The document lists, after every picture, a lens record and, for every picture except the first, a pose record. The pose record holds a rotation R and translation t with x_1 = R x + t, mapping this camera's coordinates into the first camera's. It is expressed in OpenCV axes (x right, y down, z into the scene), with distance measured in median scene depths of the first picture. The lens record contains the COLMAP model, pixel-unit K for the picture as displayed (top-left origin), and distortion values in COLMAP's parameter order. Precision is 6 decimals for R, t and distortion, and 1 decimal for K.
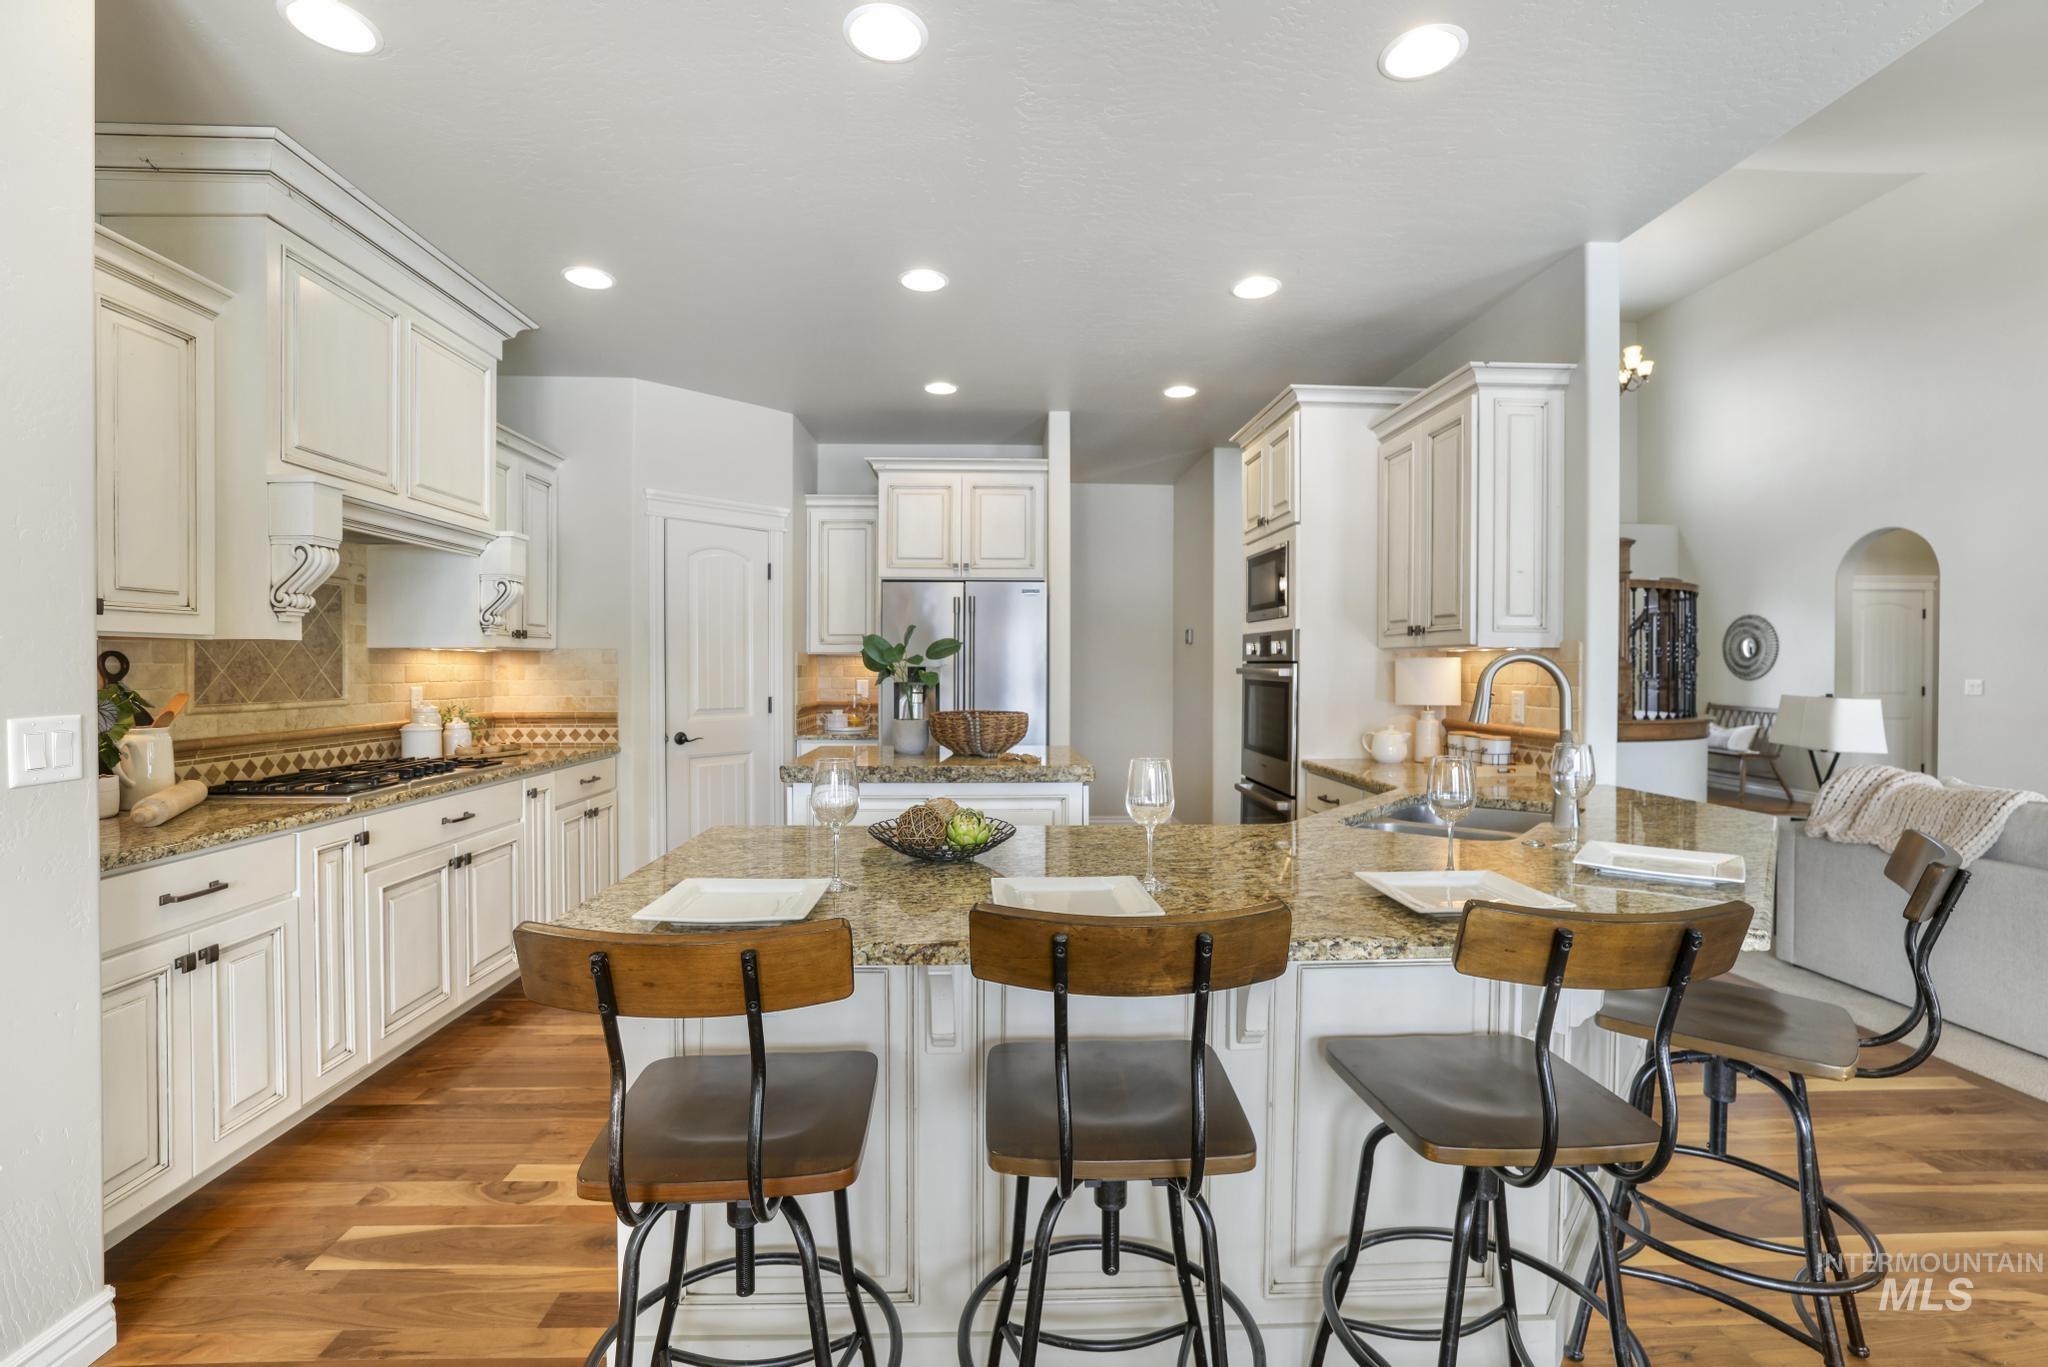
lens RADIAL K [[906.5, 0, 1015.1], [0, 906.5, 672.4], [0, 0, 1]] dist [-0.042713, 0.015067]
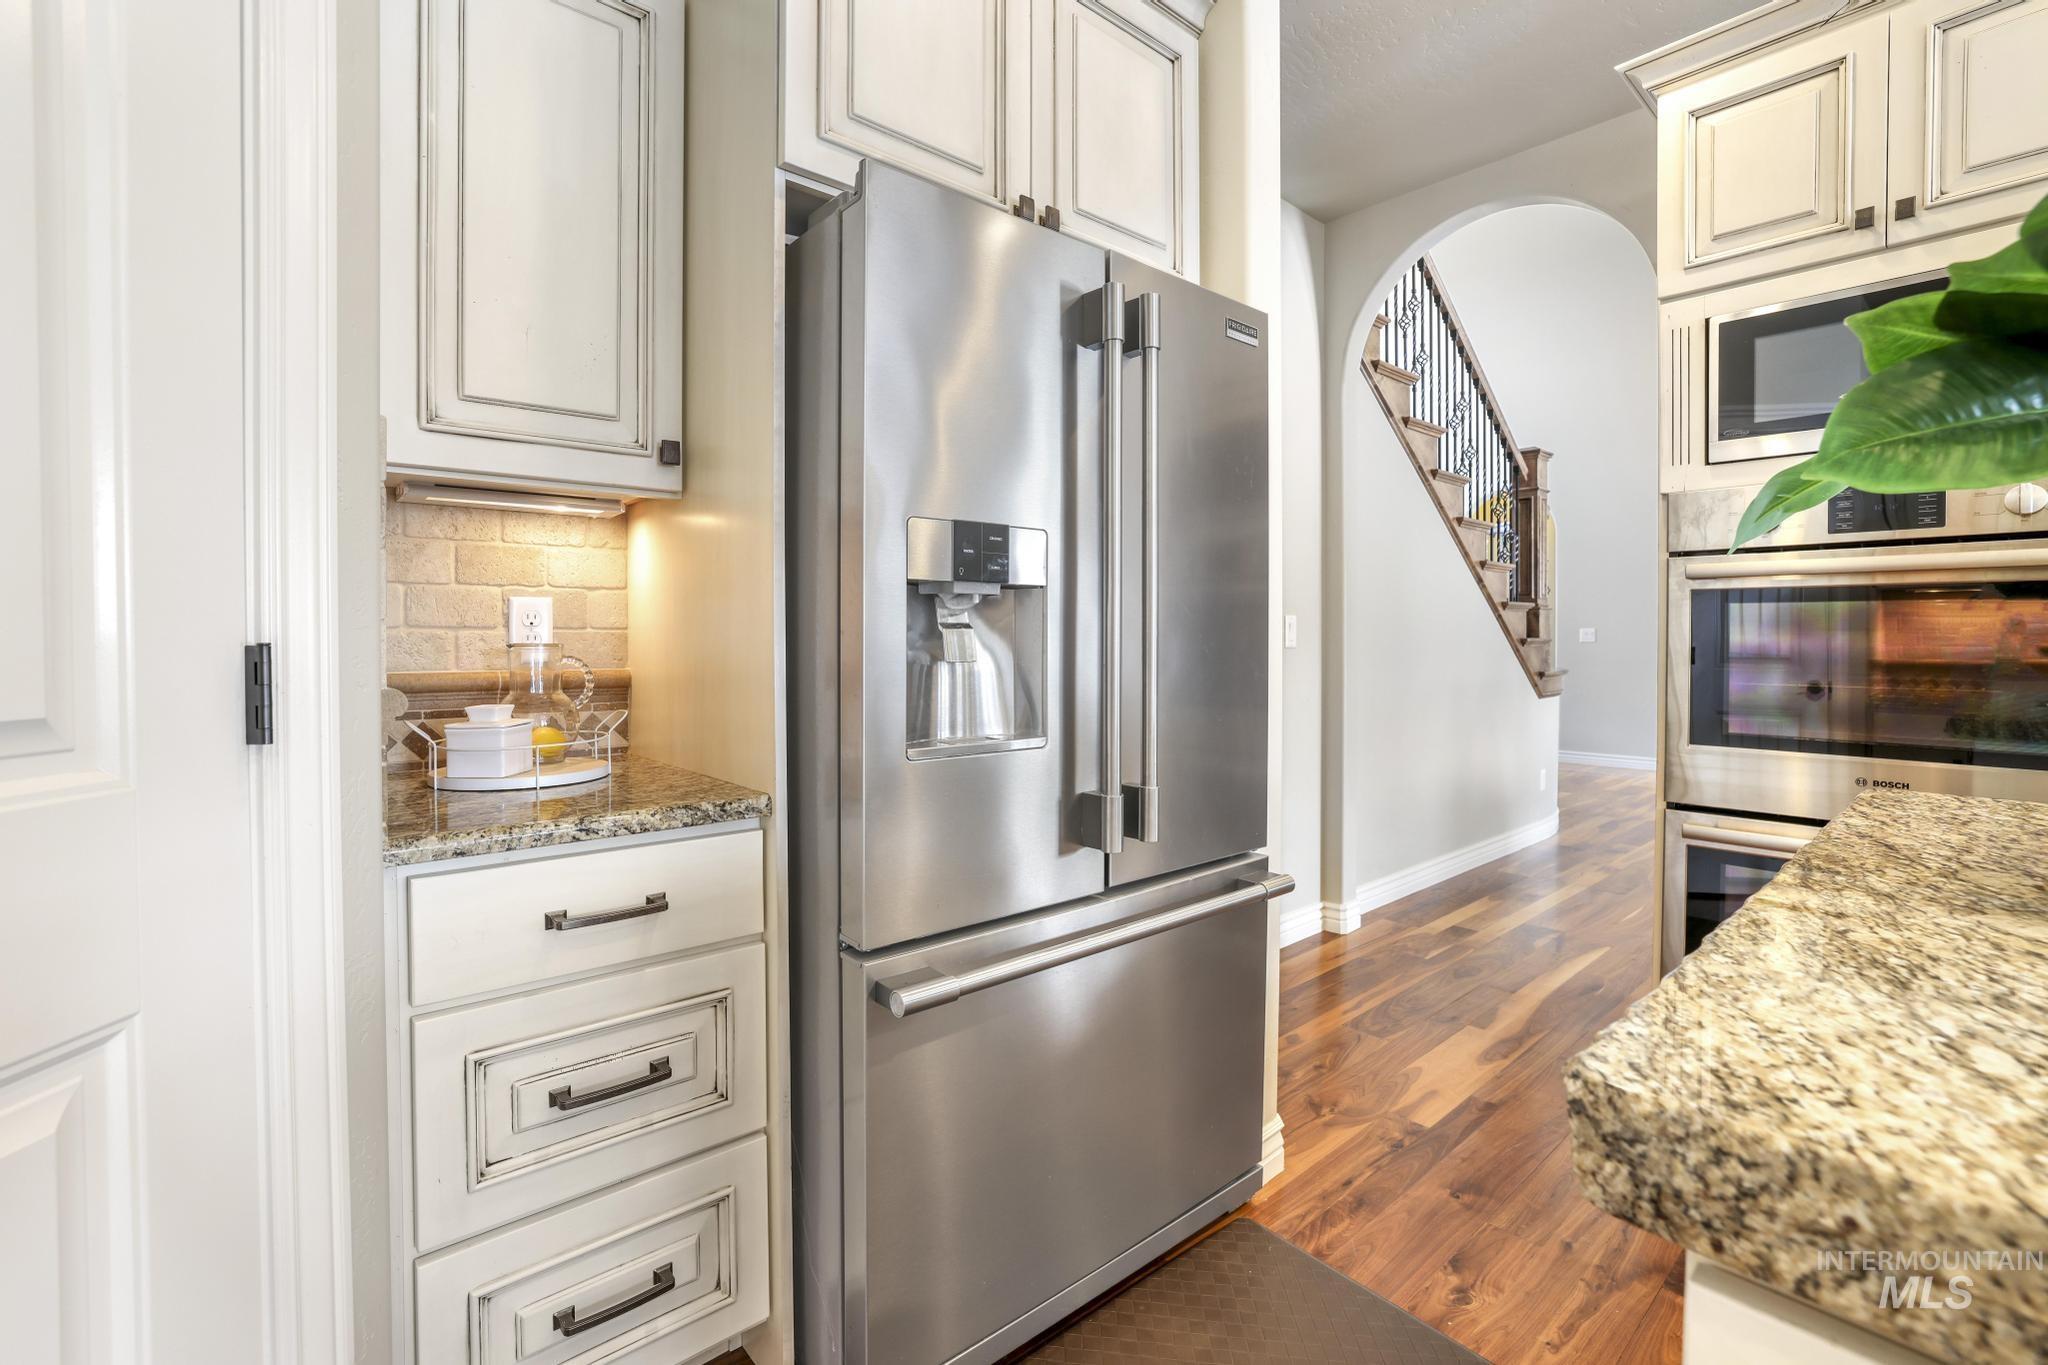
lens RADIAL K [[910.0, 0, 1014.7], [0, 910.0, 643.7], [0, 0, 1]] dist [-0.041914, 0.015281]
pose [[0.778838, -0.007754, 0.627177, -0.380884], [0.009605, 0.999954, 0.000435, 0.040664], [-0.627151, 0.005686, 0.778877, 1.136403]]
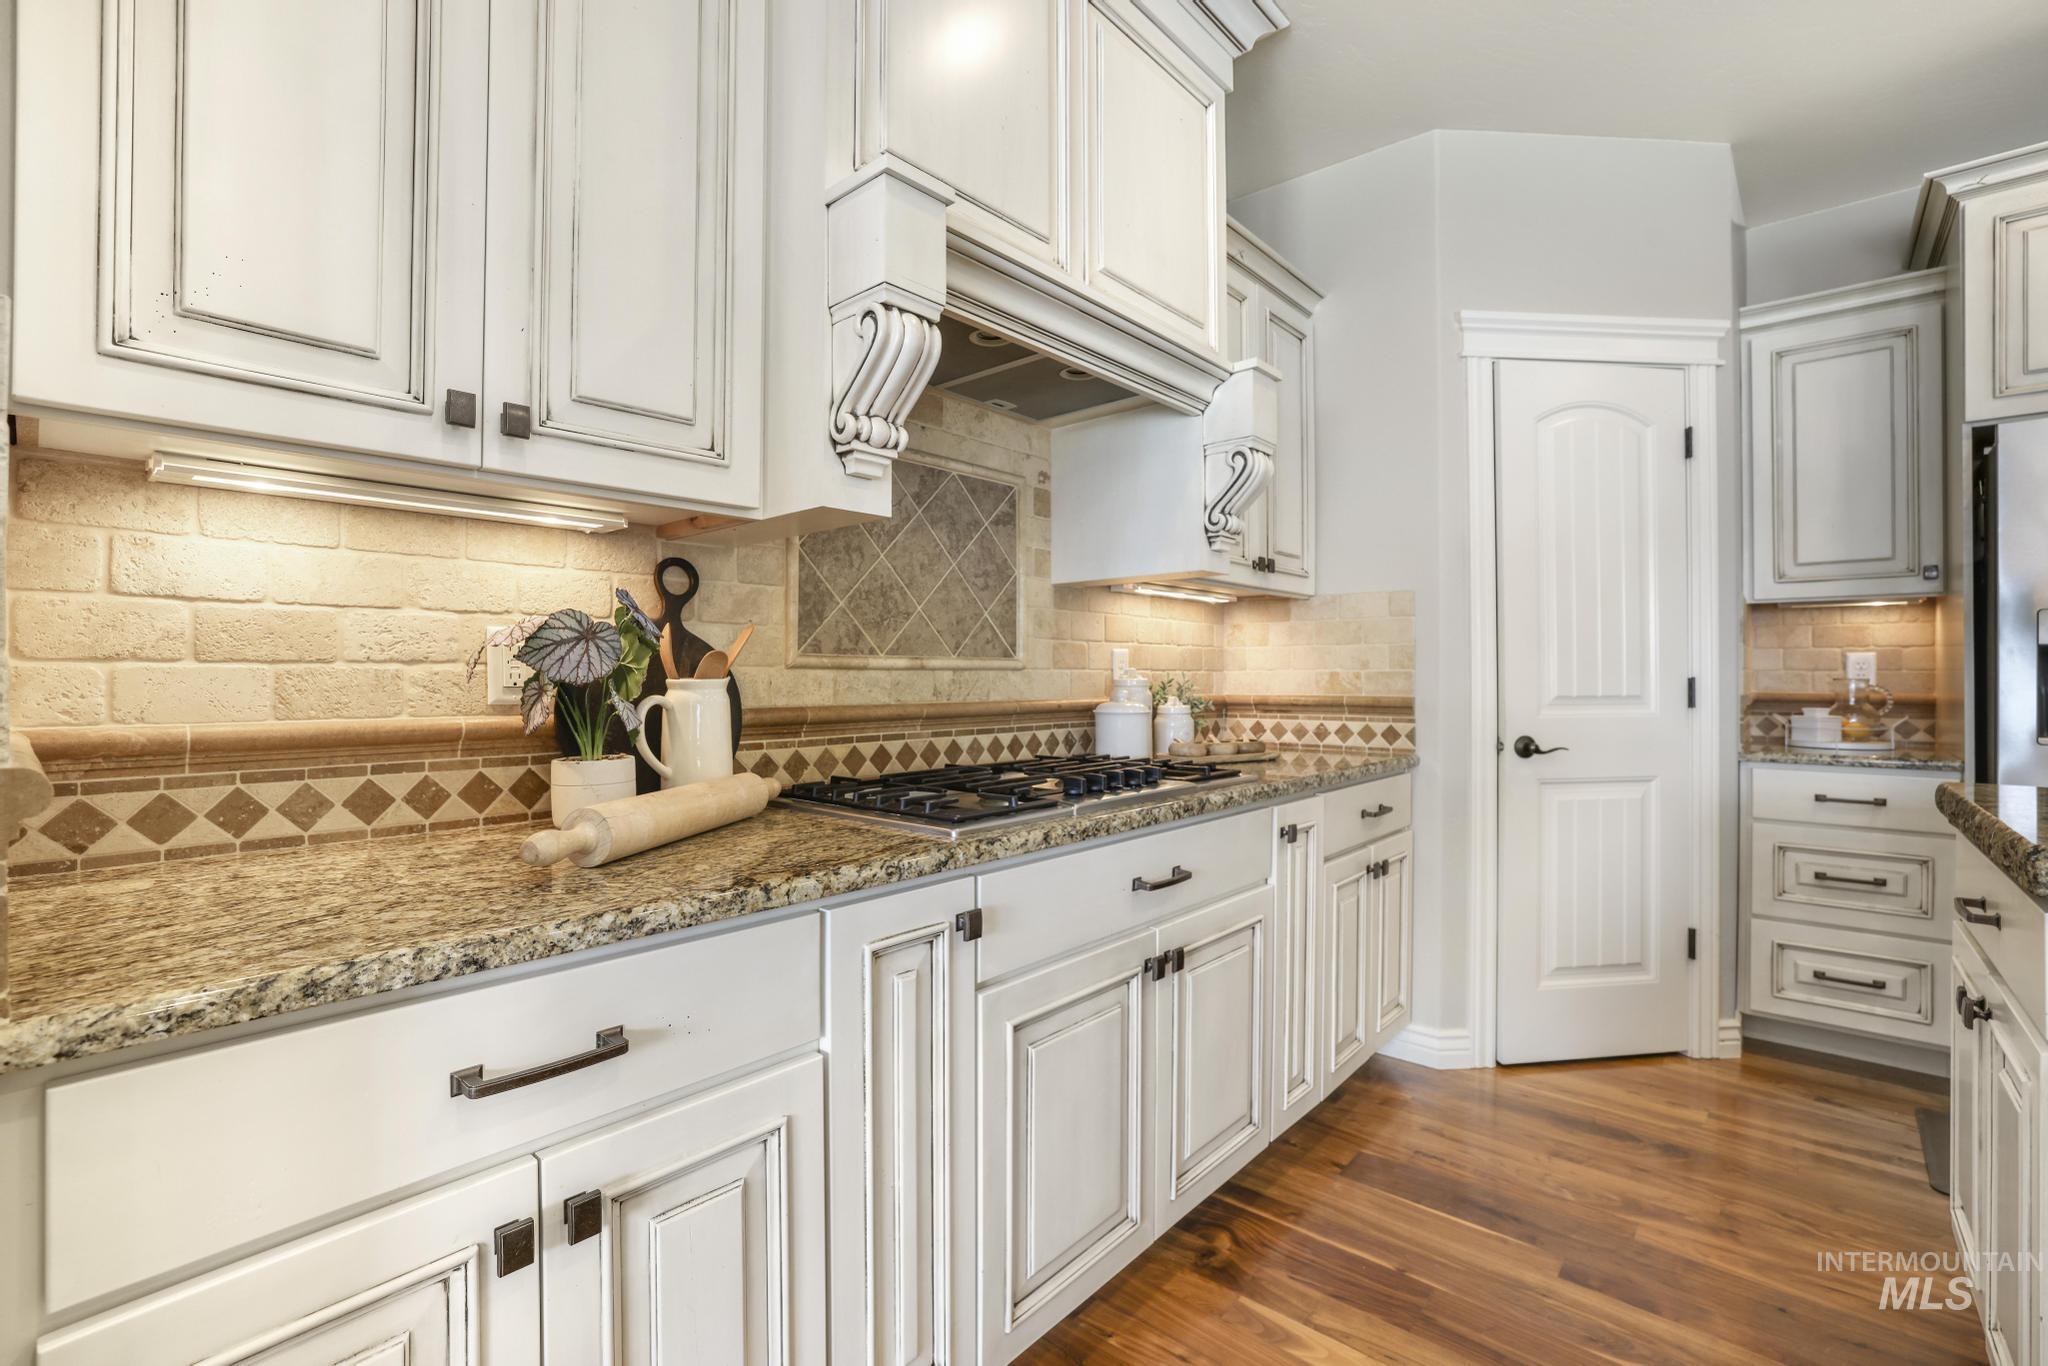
lens RADIAL K [[906.5, 0, 1015.1], [0, 906.5, 671.9], [0, 0, 1]] dist [-0.042713, 0.015067]
pose [[0.728616, -0.003348, -0.684915, -0.292287], [-0.004861, 0.999938, -0.010058, 0.044381], [0.684906, 0.010658, 0.728554, 0.499224]]
